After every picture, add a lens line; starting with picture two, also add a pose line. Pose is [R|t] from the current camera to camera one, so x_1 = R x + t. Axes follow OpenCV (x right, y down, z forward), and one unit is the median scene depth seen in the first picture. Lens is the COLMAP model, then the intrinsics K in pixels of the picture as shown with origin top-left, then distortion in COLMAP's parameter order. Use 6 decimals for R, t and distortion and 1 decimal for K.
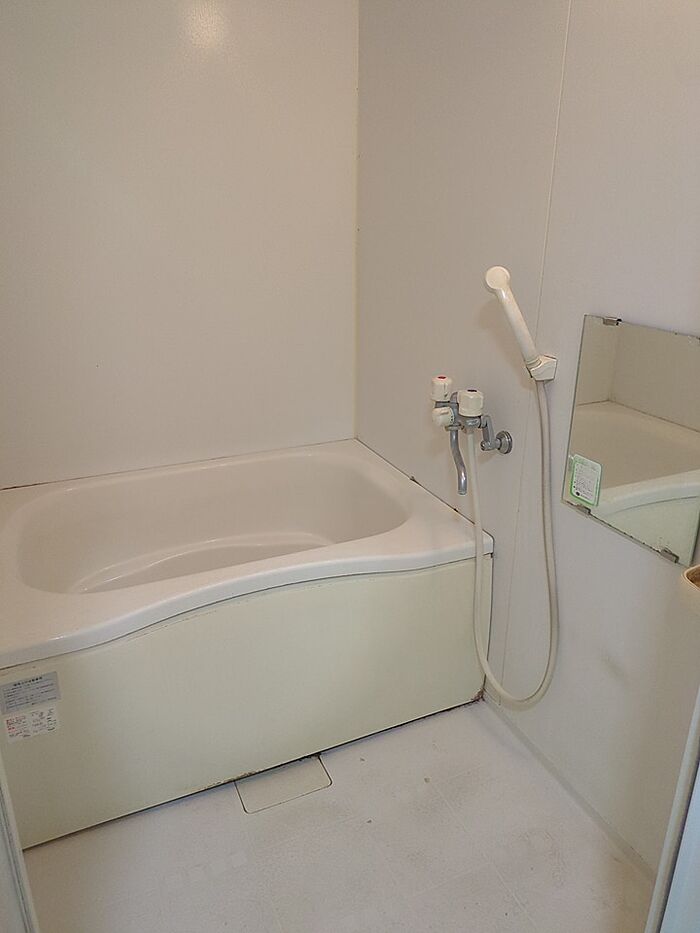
lens RADIAL K [[692.3, 0, 347.0], [0, 692.3, 463.7], [0, 0, 1]] dist [0.000024, 0.001214]
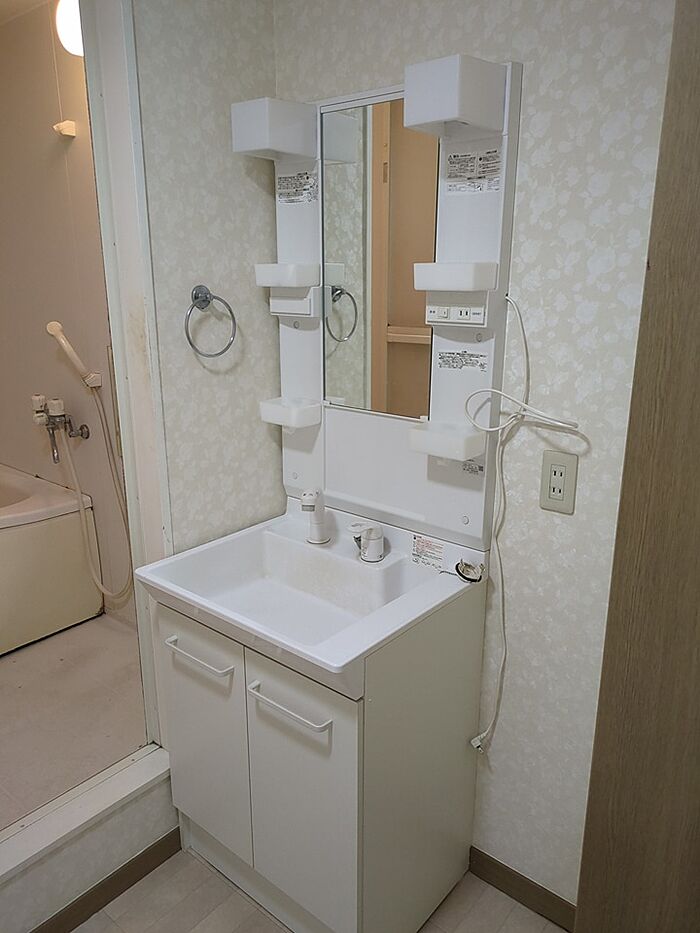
lens RADIAL K [[692.3, 0, 350.6], [0, 692.3, 473.1], [0, 0, 1]] dist [0.000024, 0.001214]
pose [[0.896255, -0.120917, 0.426738, 0.085678], [0.159629, 0.985588, -0.055993, 0.249090], [-0.413817, 0.118304, 0.902640, -0.672159]]
